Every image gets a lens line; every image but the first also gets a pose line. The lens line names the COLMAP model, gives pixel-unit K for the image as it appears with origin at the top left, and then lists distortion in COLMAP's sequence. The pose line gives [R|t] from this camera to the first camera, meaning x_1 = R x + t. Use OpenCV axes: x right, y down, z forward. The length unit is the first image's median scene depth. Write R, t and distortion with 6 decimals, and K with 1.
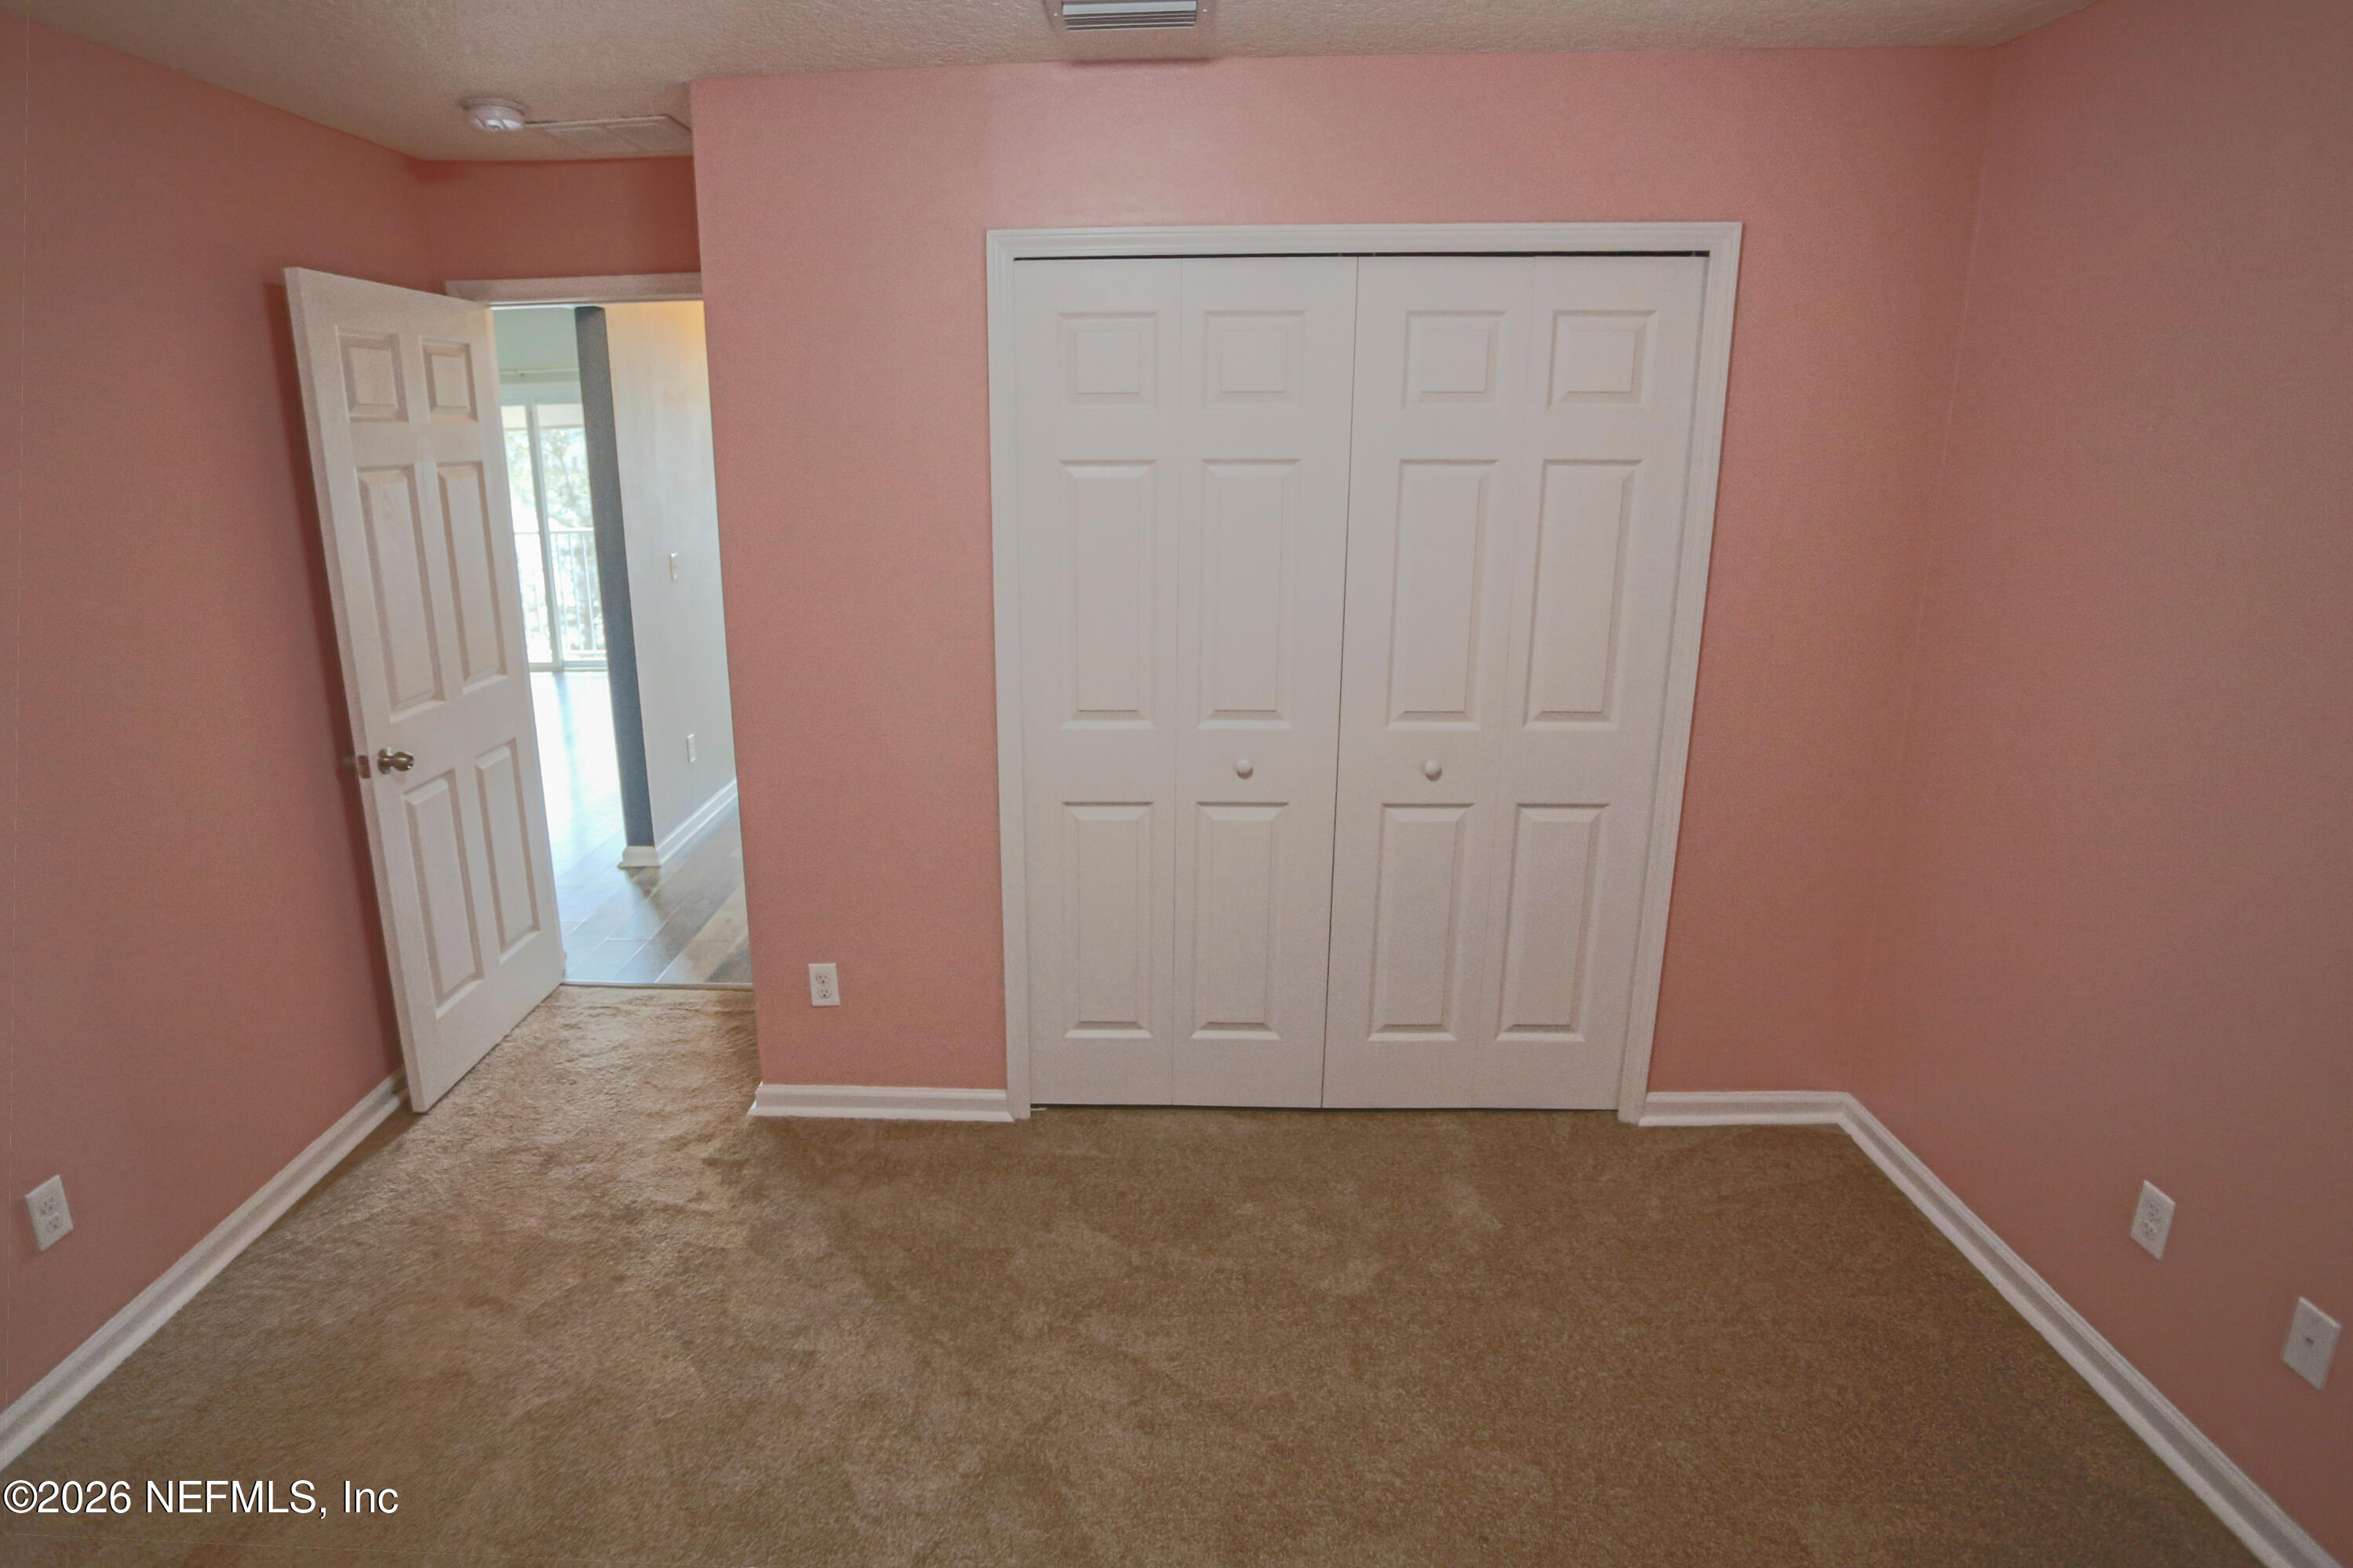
lens RADIAL K [[1259.9, 0, 1136.9], [0, 1259.9, 764.4], [0, 0, 1]] dist [-0.093061, 0.042456]
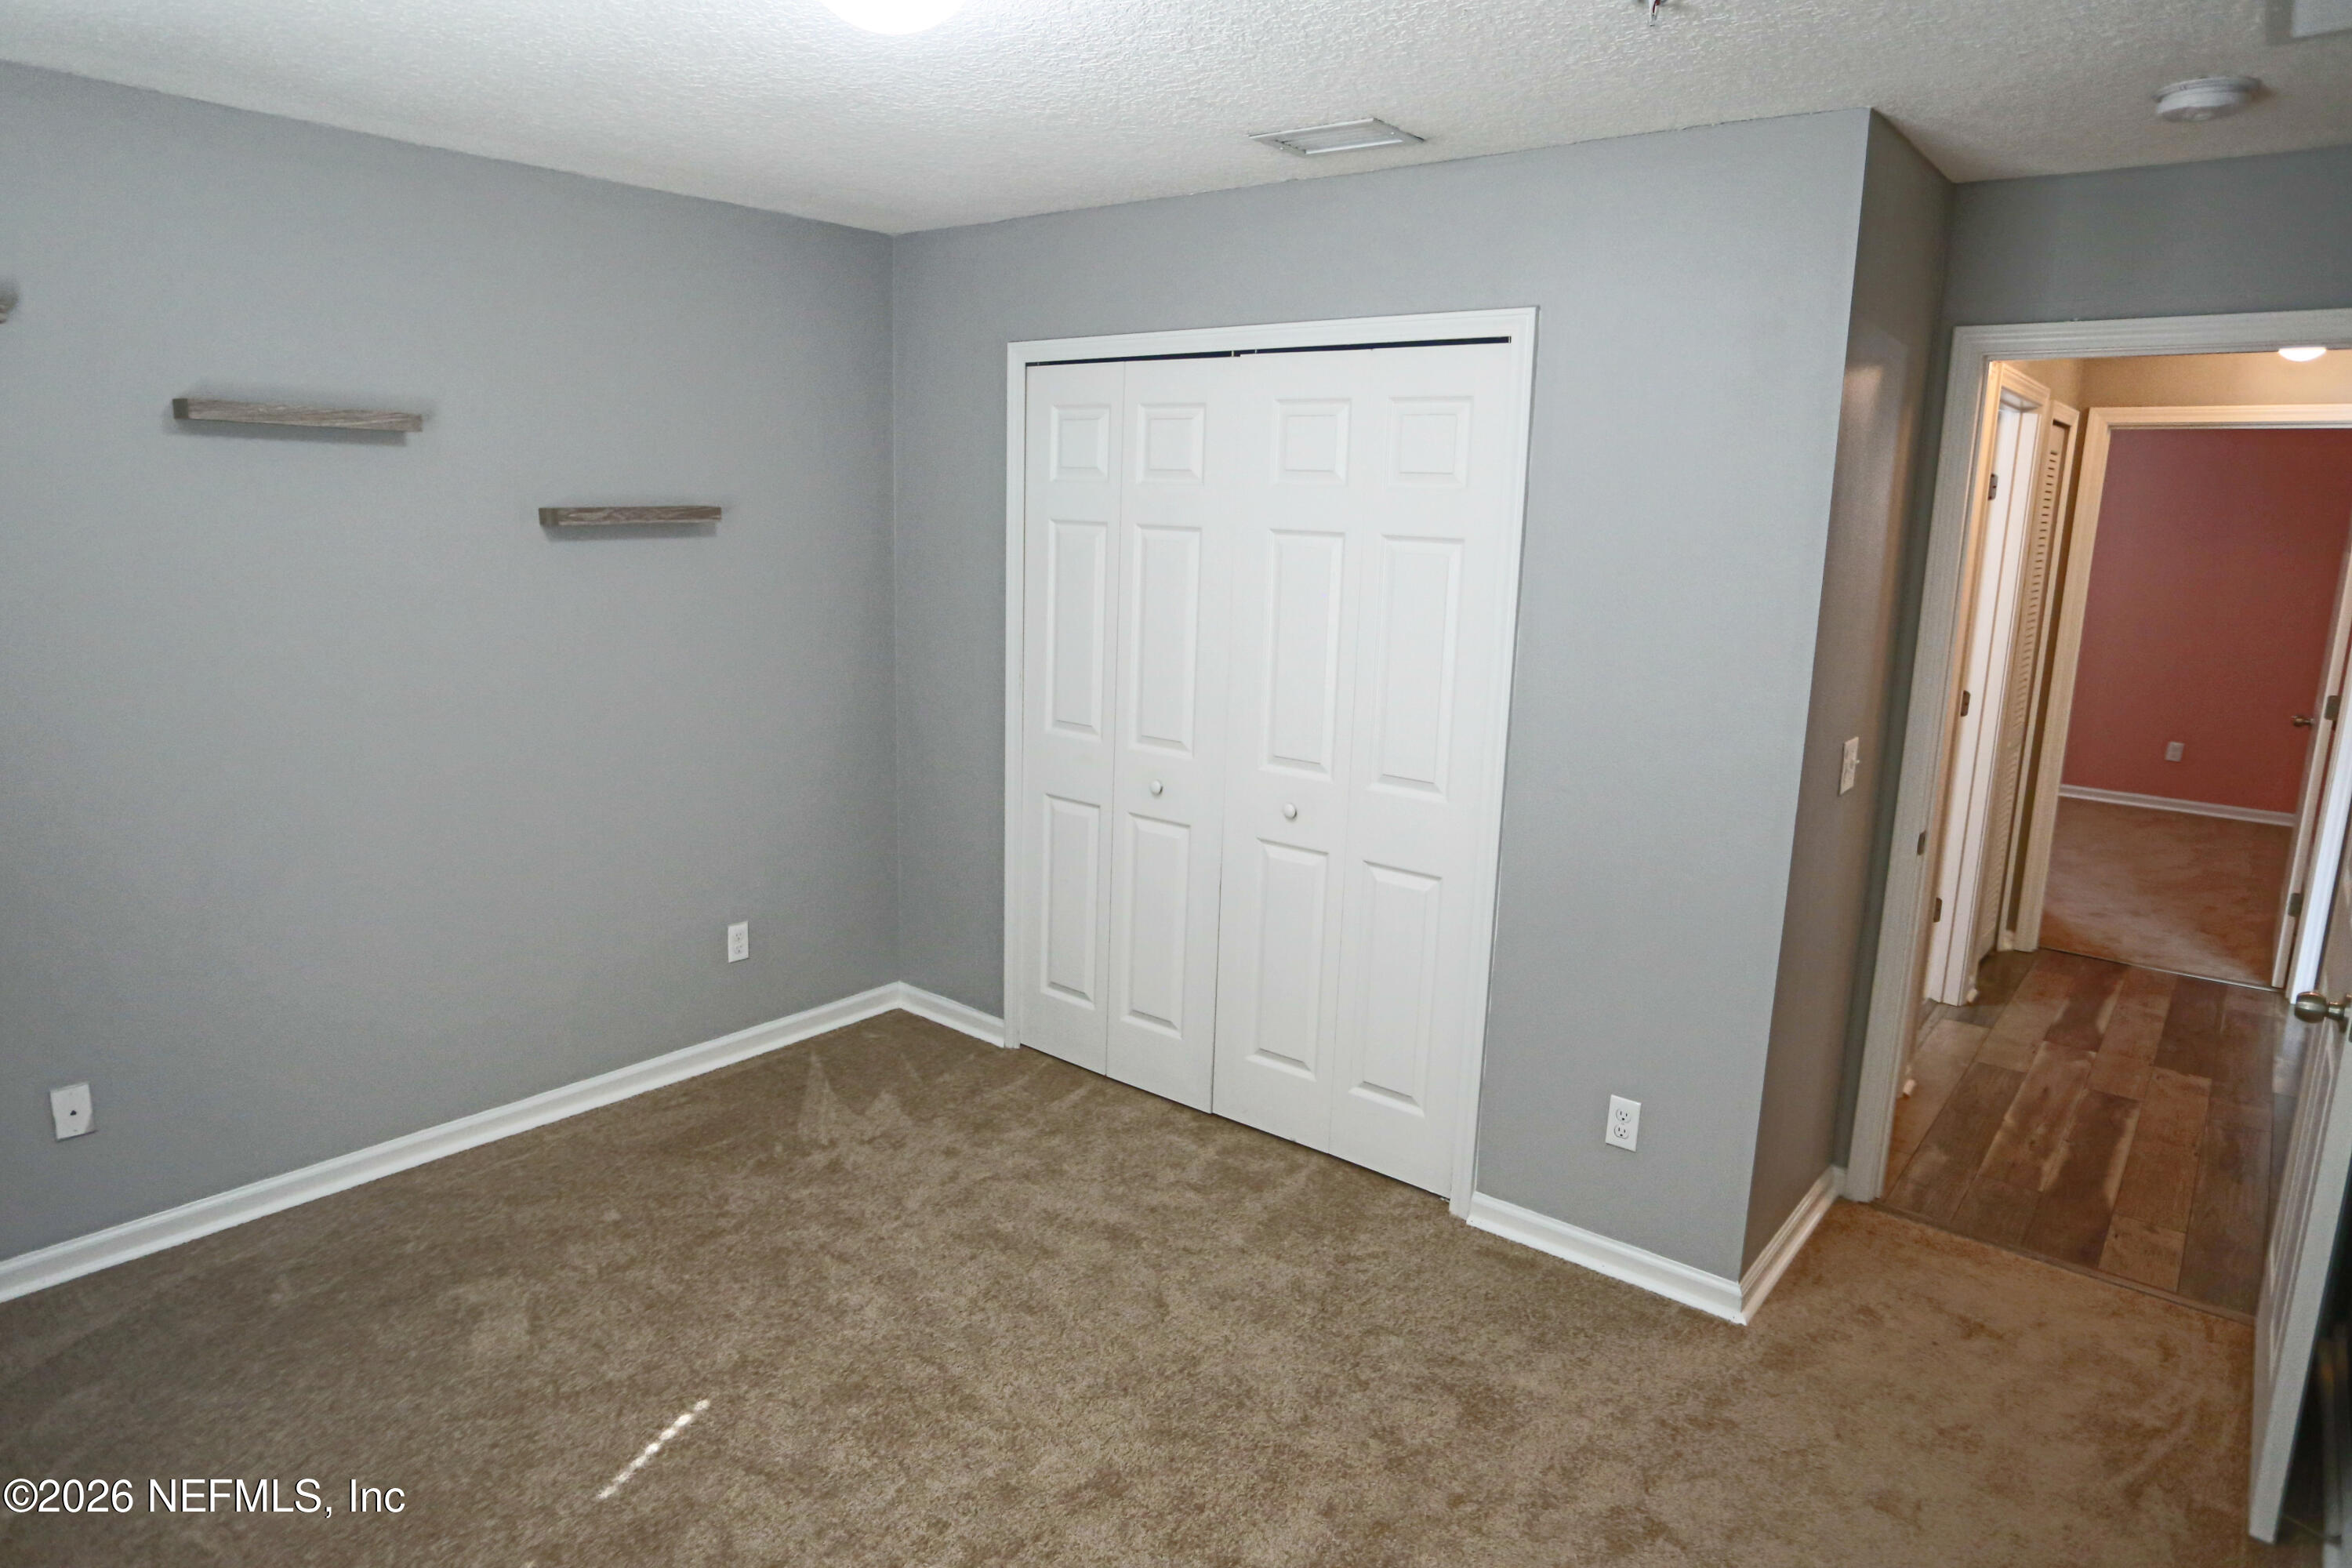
lens RADIAL K [[1397.5, 0, 1176.0], [0, 1397.5, 784.0], [0, 0, 1]] dist [-0.060121, 0.045558]
pose [[0.797937, 0.153733, -0.582806, 0.834068], [-0.192495, 0.981287, -0.004706, 0.005338], [0.571177, 0.115942, 0.812597, -0.049902]]
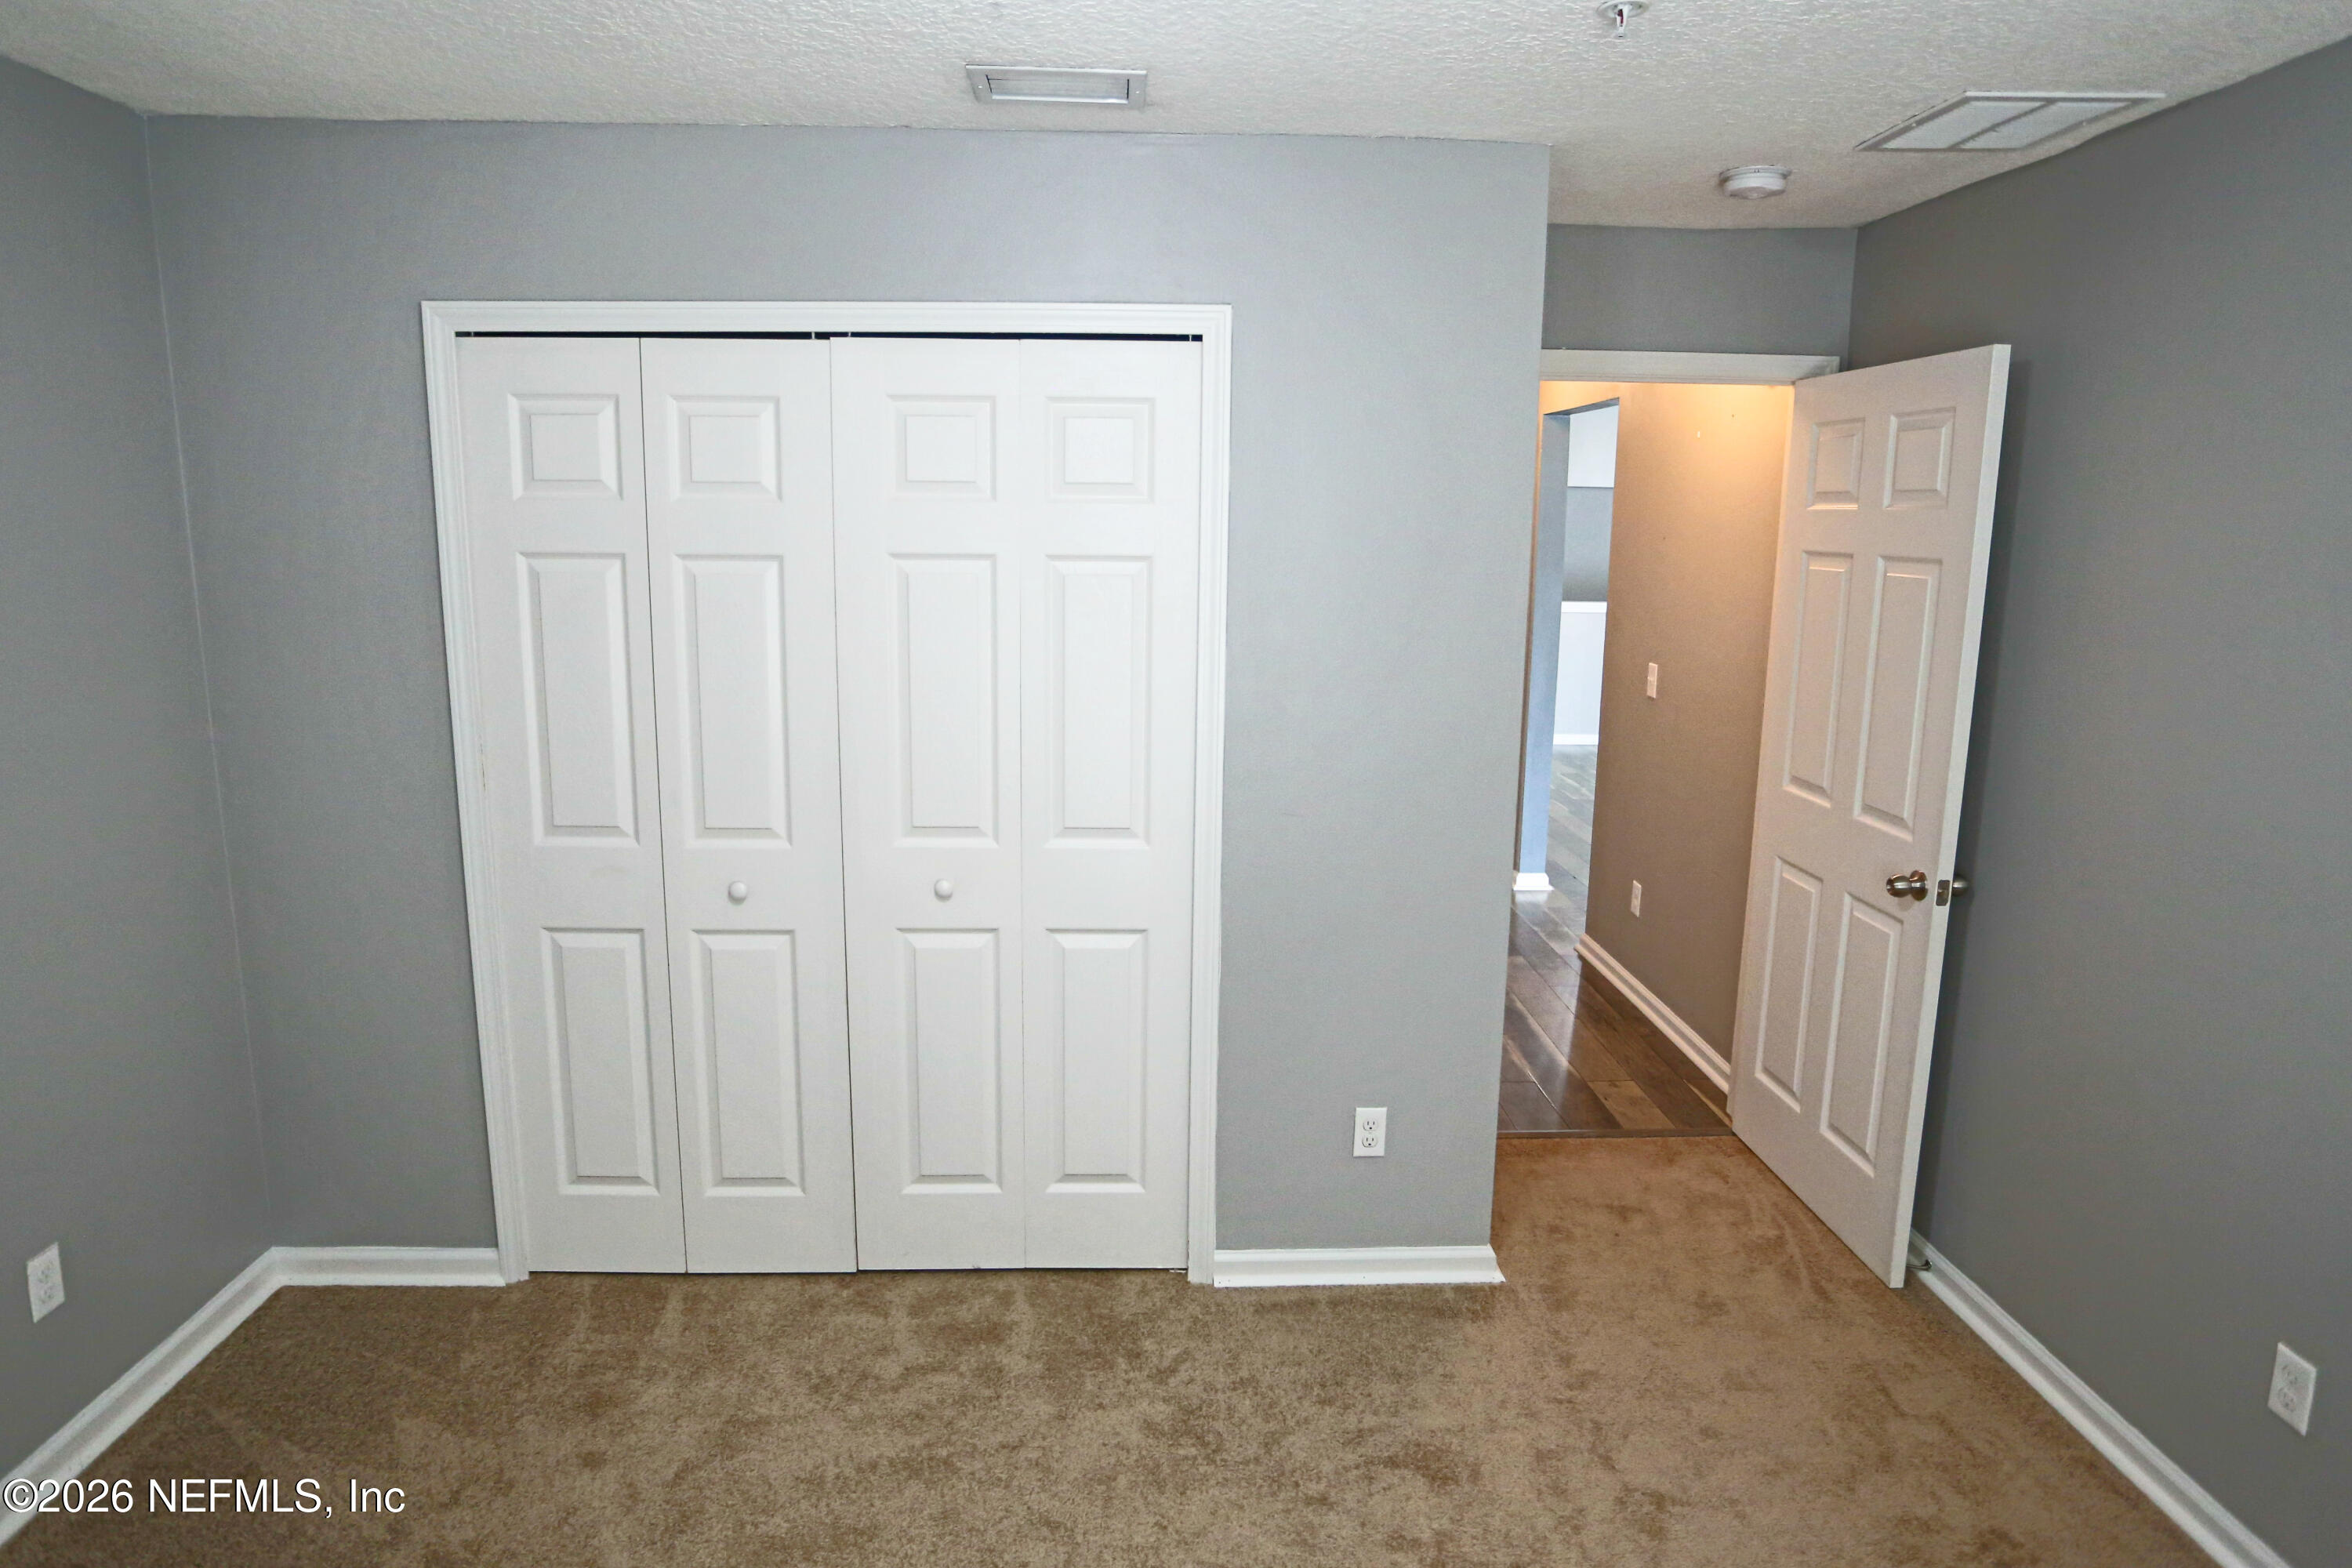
lens RADIAL K [[1397.5, 0, 1176.0], [0, 1397.5, 784.0], [0, 0, 1]] dist [-0.060121, 0.045558]
pose [[0.997406, 0.006519, 0.071681, 0.317369], [-0.001252, 0.997310, -0.073287, 0.001790], [-0.071966, 0.073008, 0.994732, -0.030592]]
